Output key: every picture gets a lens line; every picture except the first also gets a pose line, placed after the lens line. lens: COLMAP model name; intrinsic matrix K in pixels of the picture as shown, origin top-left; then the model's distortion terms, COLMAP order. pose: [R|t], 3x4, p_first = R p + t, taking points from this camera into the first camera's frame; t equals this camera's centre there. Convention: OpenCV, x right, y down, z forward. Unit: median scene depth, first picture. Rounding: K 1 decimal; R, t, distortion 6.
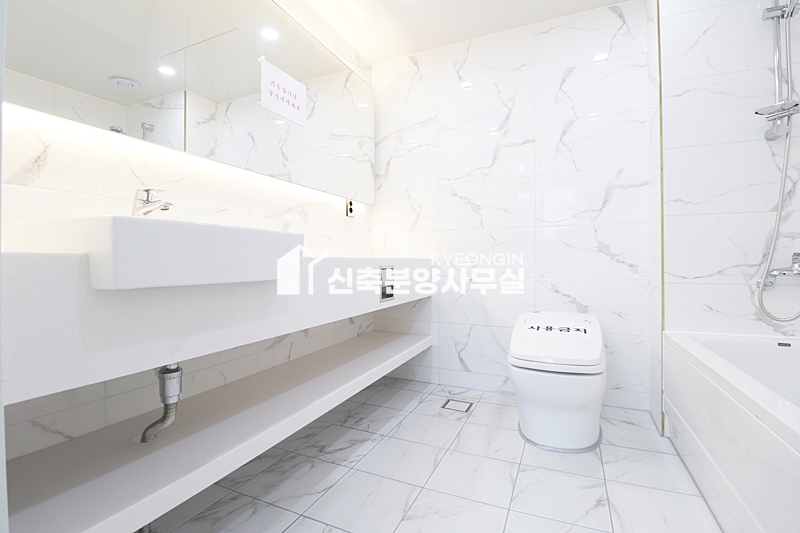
lens RADIAL K [[368.8, 0, 402.0], [0, 368.8, 260.3], [0, 0, 1]] dist [-0.000925, -0.012211]
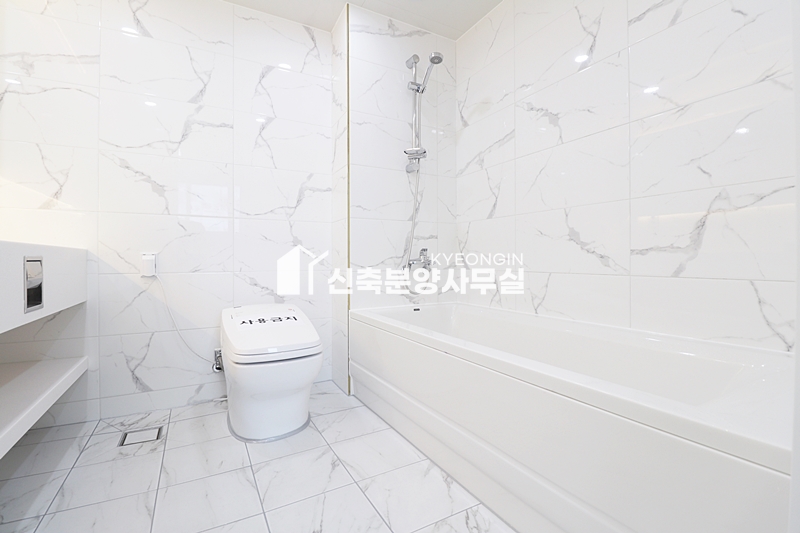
lens RADIAL K [[368.8, 0, 401.2], [0, 368.8, 260.8], [0, 0, 1]] dist [-0.000925, -0.012211]
pose [[0.598249, 0.000088, 0.801311, -0.158544], [-0.001468, 0.999998, 0.000986, 0.020478], [-0.801309, -0.001766, 0.598248, 0.099456]]
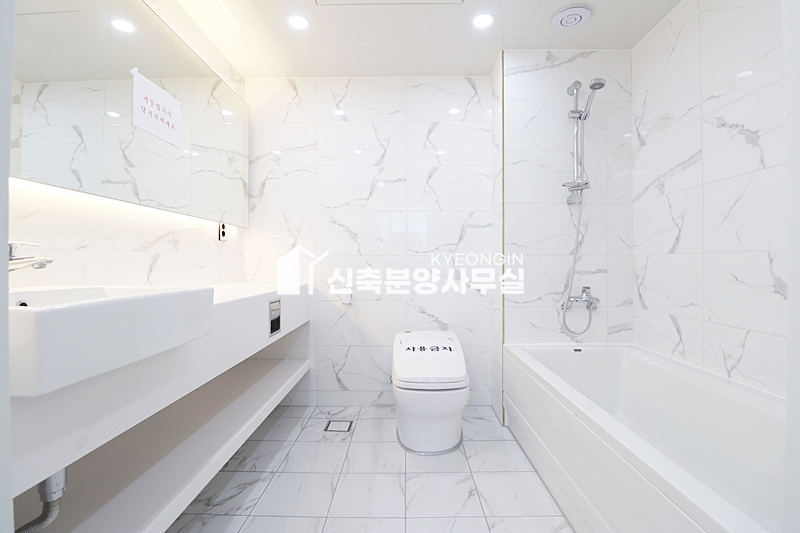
lens RADIAL K [[368.8, 0, 401.3], [0, 368.8, 261.1], [0, 0, 1]] dist [-0.000925, -0.012211]
pose [[0.916813, 0.005828, 0.399273, -0.119920], [-0.005309, 0.999983, -0.002405, -0.082228], [-0.399281, 0.000085, 0.916829, -0.038387]]
